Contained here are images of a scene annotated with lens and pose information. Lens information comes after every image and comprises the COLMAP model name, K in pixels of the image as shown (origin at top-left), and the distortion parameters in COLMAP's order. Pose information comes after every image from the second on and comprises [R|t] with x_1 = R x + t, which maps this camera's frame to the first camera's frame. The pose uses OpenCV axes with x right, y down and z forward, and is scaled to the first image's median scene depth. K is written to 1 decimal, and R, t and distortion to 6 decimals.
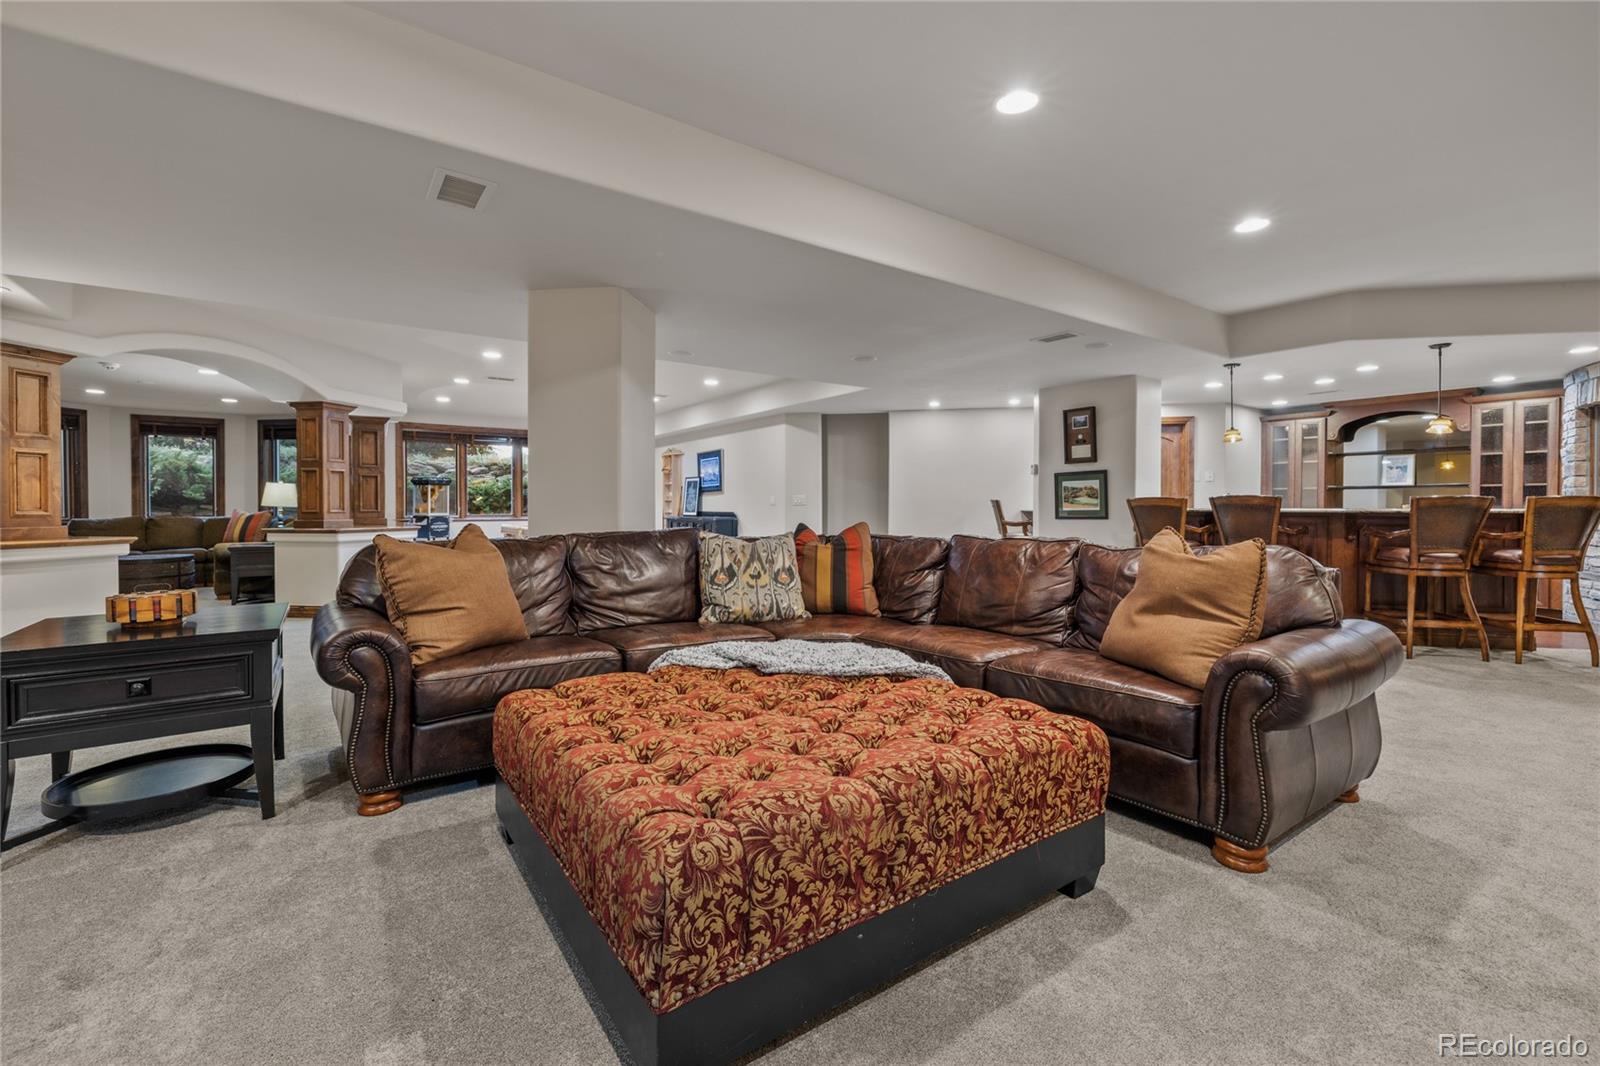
lens RADIAL K [[679.3, 0, 791.7], [0, 679.3, 511.0], [0, 0, 1]] dist [0.003985, 0.000236]
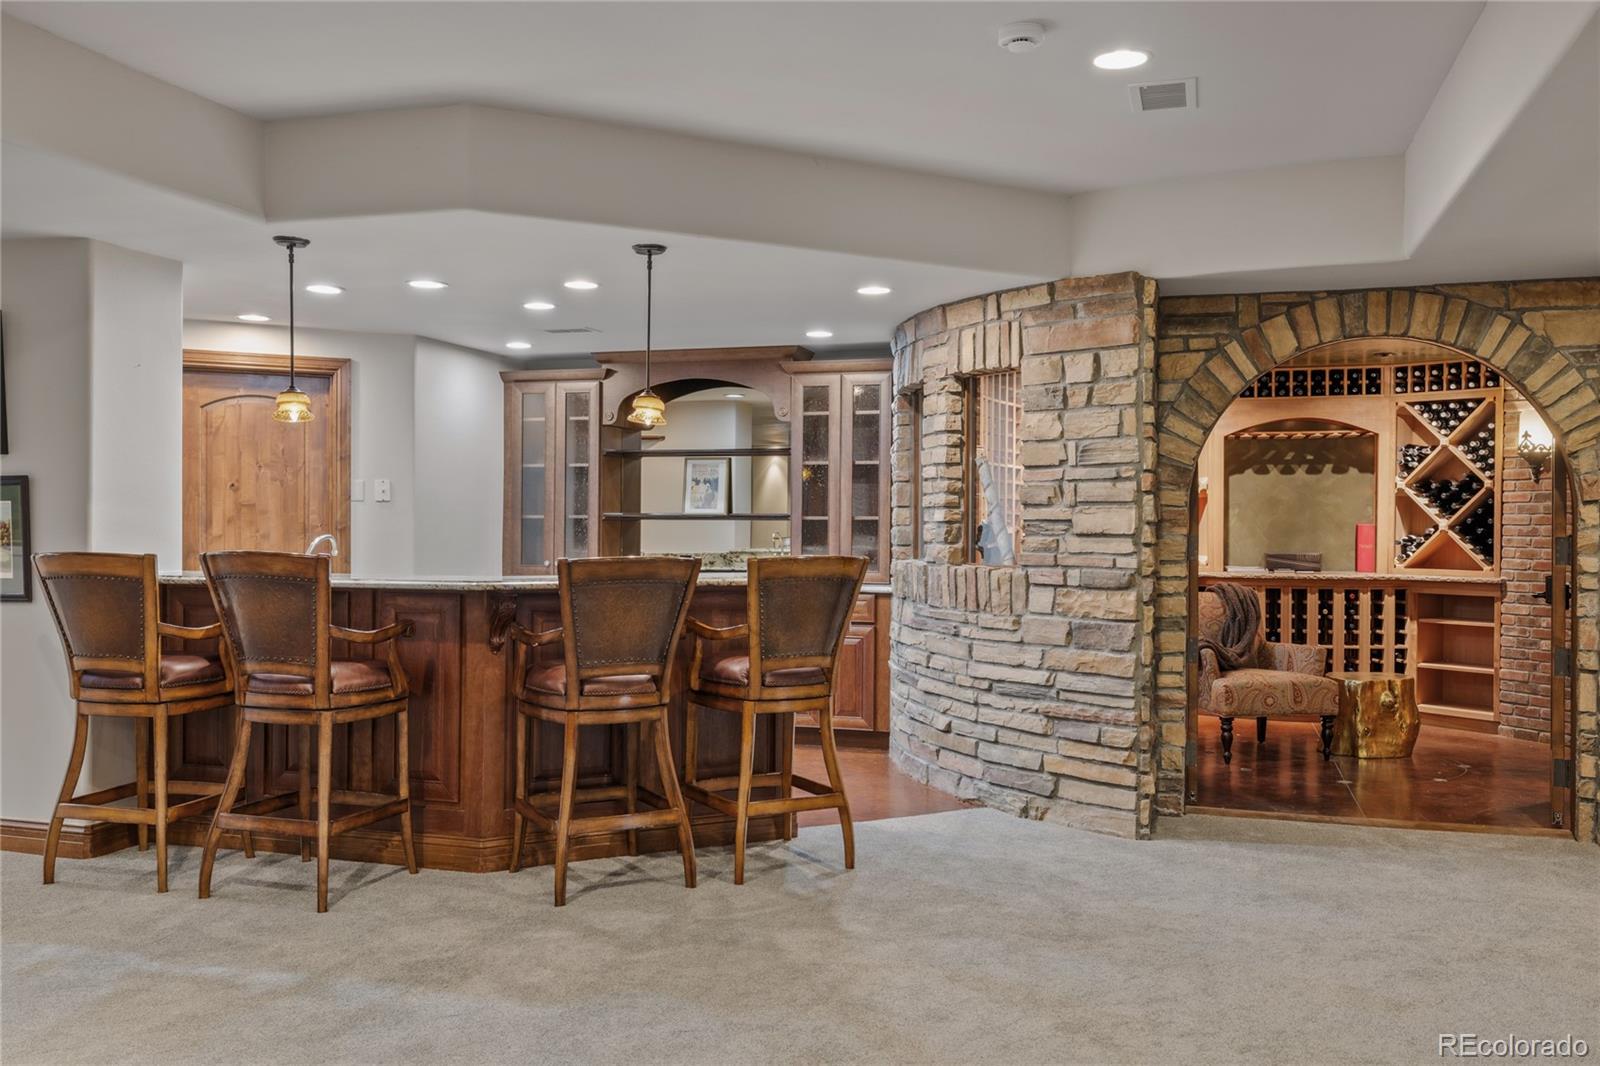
lens RADIAL K [[1330.3, 0, 788.8], [0, 1330.3, 531.4], [0, 0, 1]] dist [-0.010702, 0.009857]
pose [[0.791976, -0.000878, 0.610552, 0.426549], [0.000467, 1.000000, 0.000832, -0.035775], [-0.610552, -0.000374, 0.791976, 0.165472]]
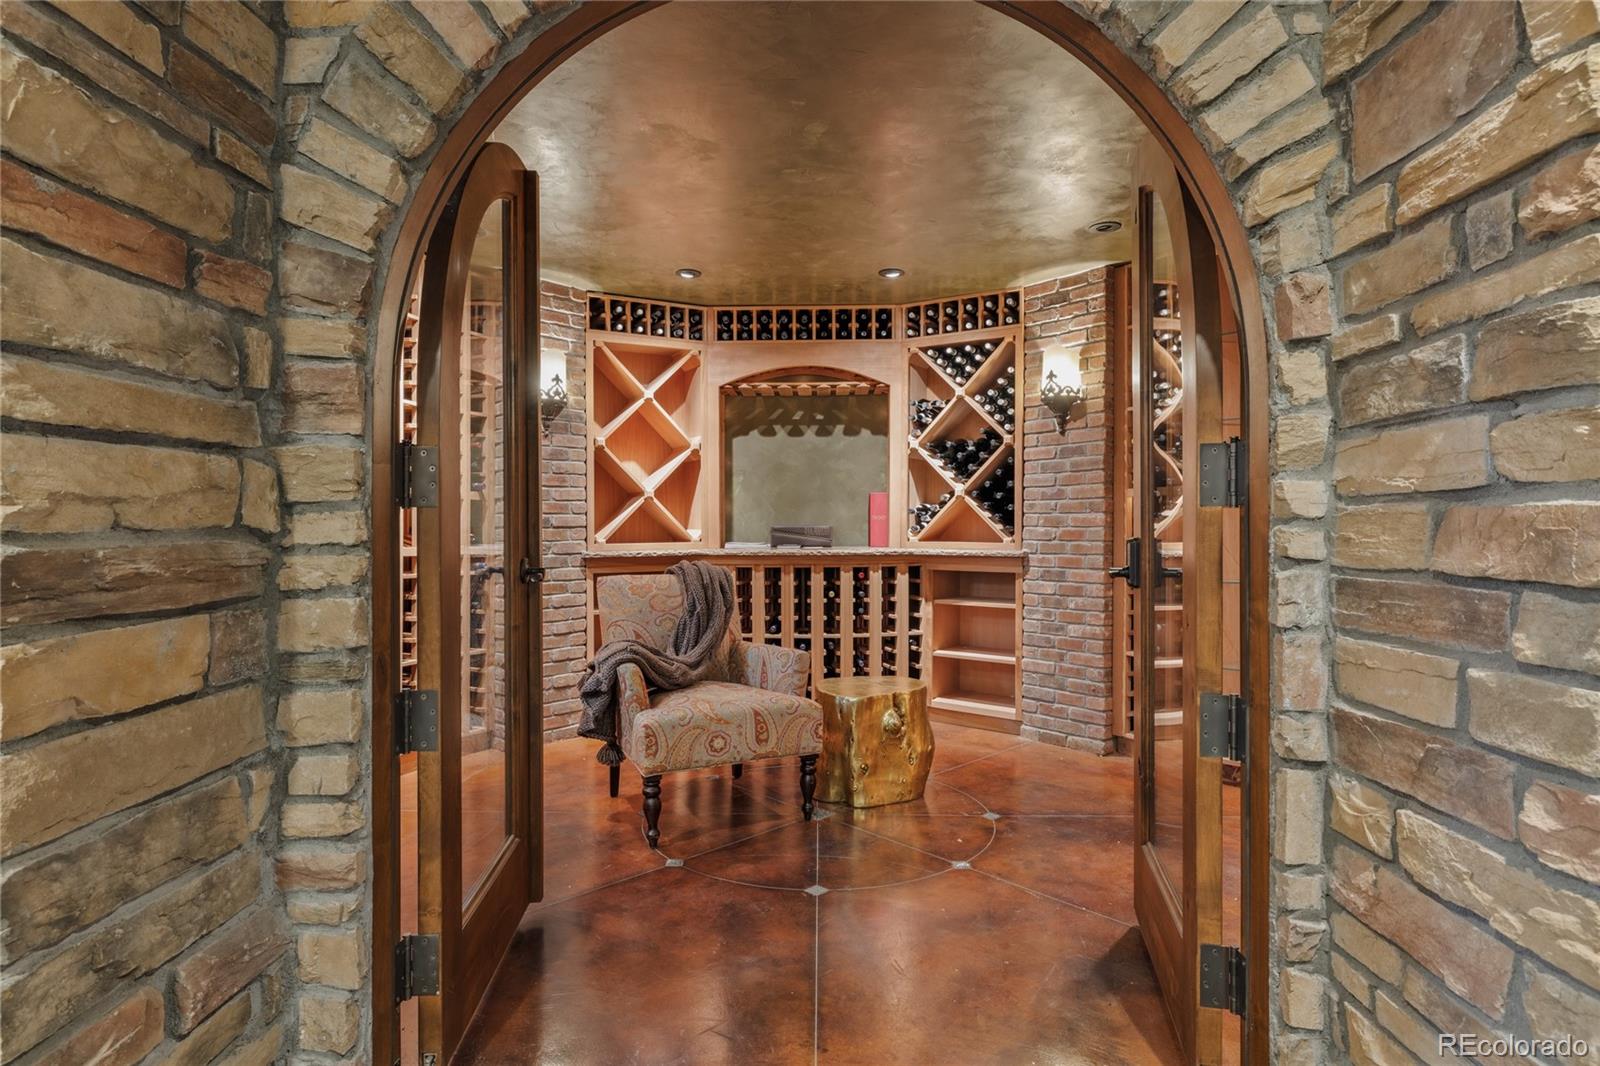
lens RADIAL K [[848.5, 0, 809.2], [0, 848.5, 527.7], [0, 0, 1]] dist [0.000113, 0.000039]
pose [[0.585351, -0.000464, 0.810780, 1.188050], [0.006577, 0.999970, -0.004176, -0.001949], [-0.810753, 0.007777, 0.585337, 0.544819]]
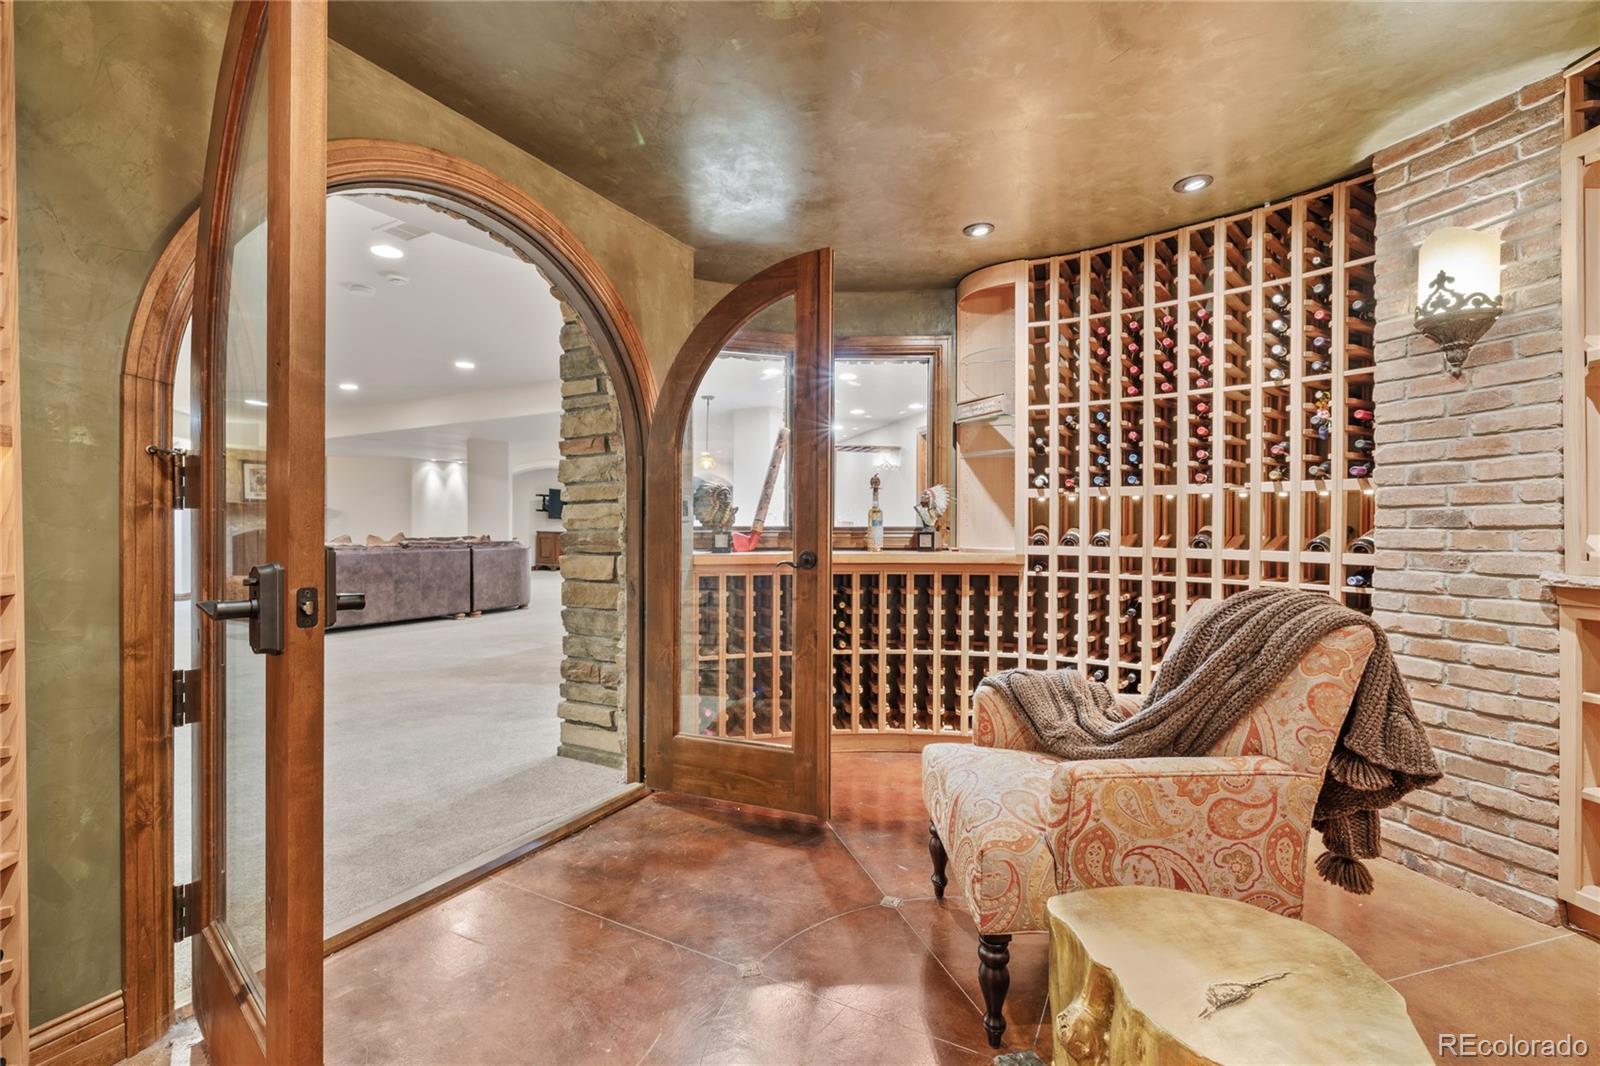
lens RADIAL K [[679.3, 0, 786.4], [0, 679.3, 531.6], [0, 0, 1]] dist [0.003985, 0.000236]
pose [[0.437278, 0.005363, -0.899310, 1.858549], [-0.007488, 0.999969, 0.002322, -0.003173], [0.899295, 0.005719, 0.437305, 0.699892]]
